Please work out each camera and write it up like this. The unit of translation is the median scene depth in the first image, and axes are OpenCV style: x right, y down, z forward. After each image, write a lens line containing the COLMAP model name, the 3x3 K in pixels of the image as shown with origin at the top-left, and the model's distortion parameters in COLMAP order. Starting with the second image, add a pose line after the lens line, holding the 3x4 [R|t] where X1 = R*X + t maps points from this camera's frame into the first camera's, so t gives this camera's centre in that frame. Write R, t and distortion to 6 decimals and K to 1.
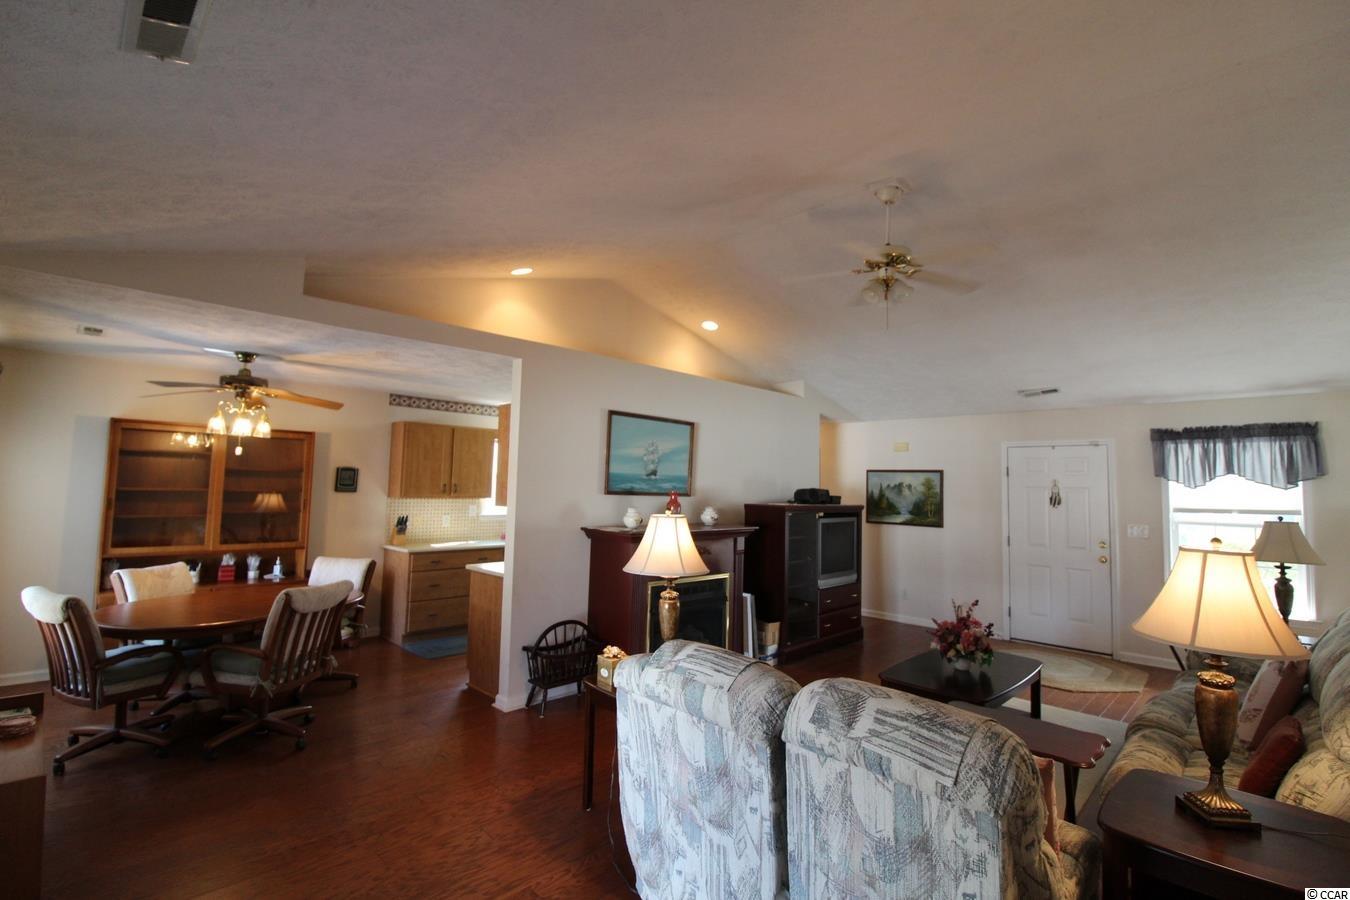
lens RADIAL K [[626.3, 0, 681.1], [0, 626.3, 439.9], [0, 0, 1]] dist [-0.002054, -0.015079]
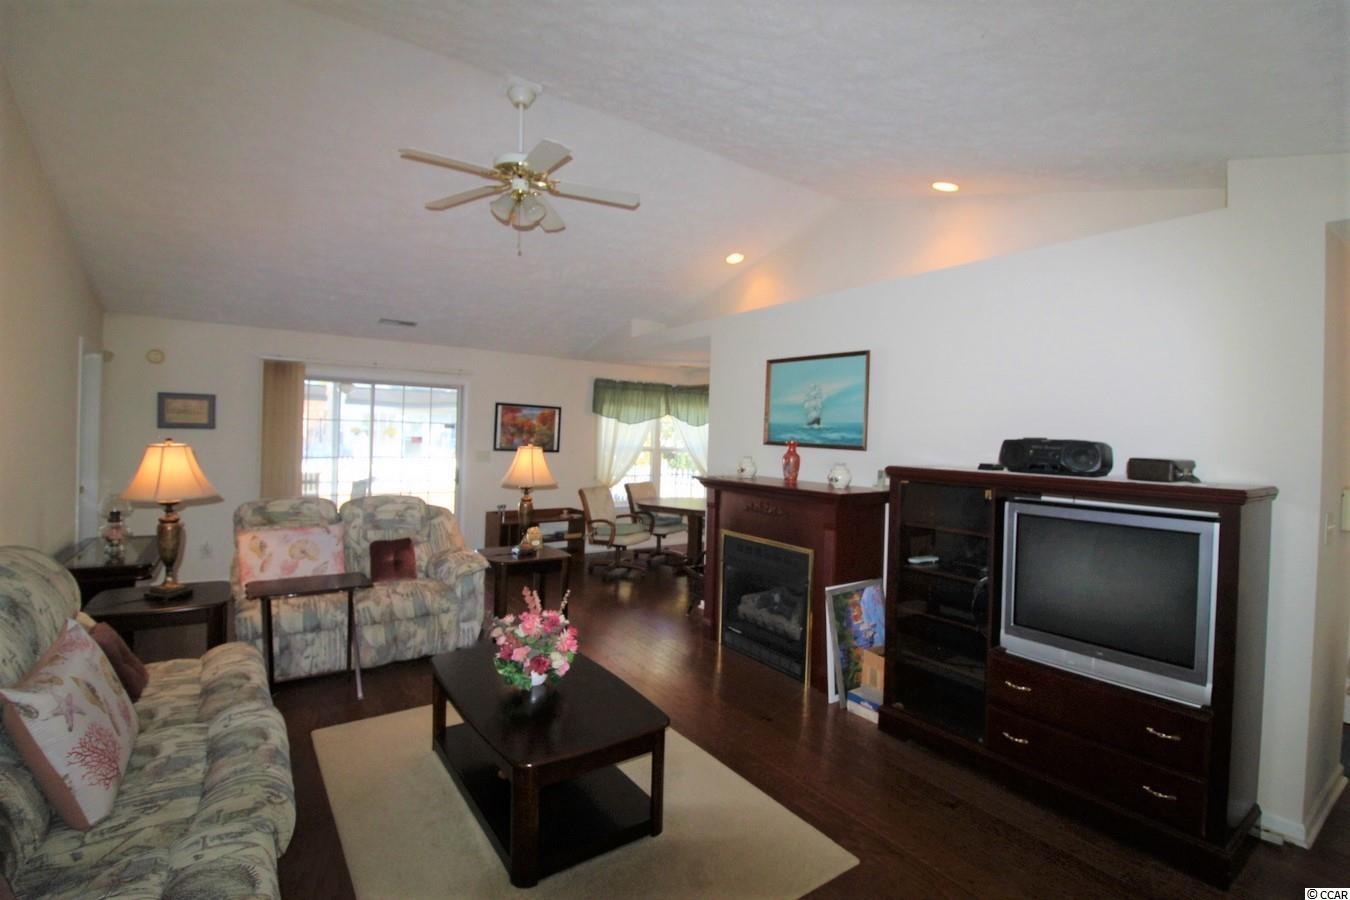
lens RADIAL K [[626.3, 0, 681.1], [0, 626.3, 439.9], [0, 0, 1]] dist [-0.002054, -0.015079]
pose [[-0.179019, -0.016964, -0.983699, 0.804065], [0.045950, 0.998616, -0.025583, 0.089228], [0.982772, -0.049781, -0.177992, 0.944851]]
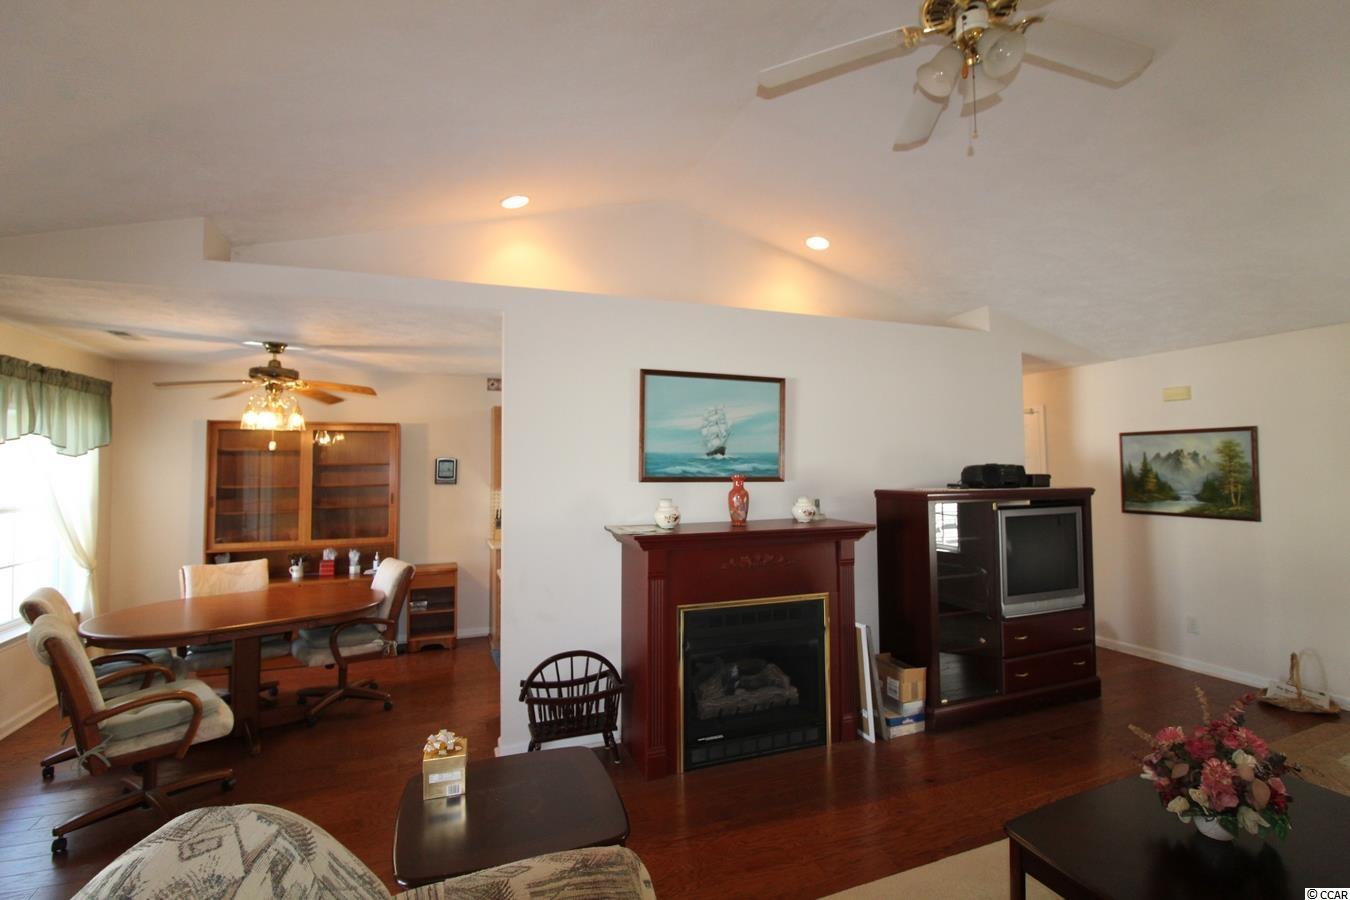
lens RADIAL K [[626.3, 0, 681.1], [0, 626.3, 439.9], [0, 0, 1]] dist [-0.002054, -0.015079]
pose [[0.911161, -0.049285, -0.409093, 0.209085], [0.059944, 0.998114, 0.013265, 0.027166], [0.407668, -0.036610, 0.912396, 0.307860]]
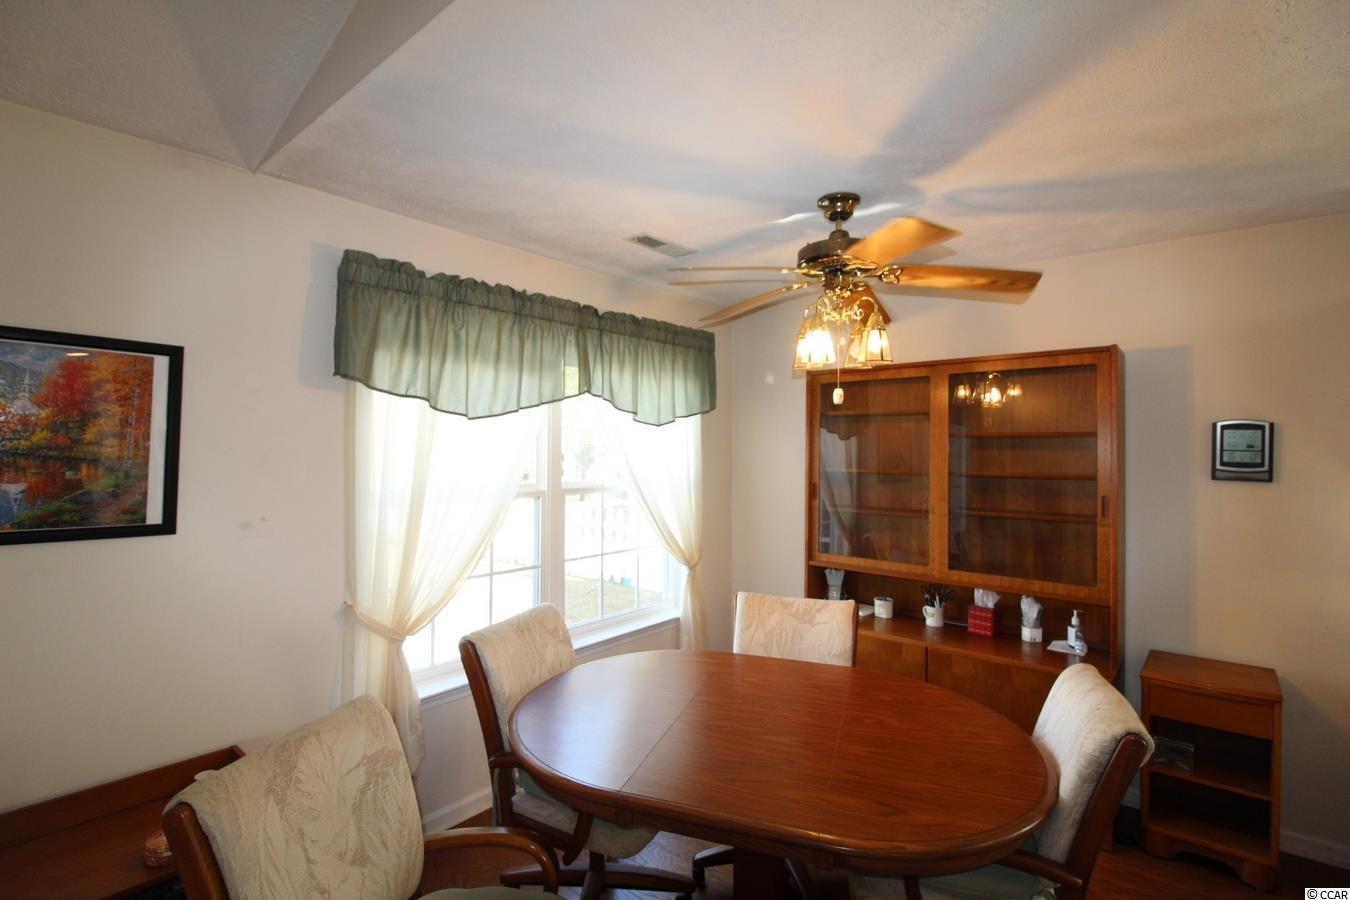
lens RADIAL K [[626.3, 0, 681.1], [0, 626.3, 439.9], [0, 0, 1]] dist [-0.002054, -0.015079]
pose [[0.073496, -0.036250, -0.996637, -0.175748], [0.070816, 0.997006, -0.031041, 0.047677], [0.994778, -0.068296, 0.075843, 0.676008]]
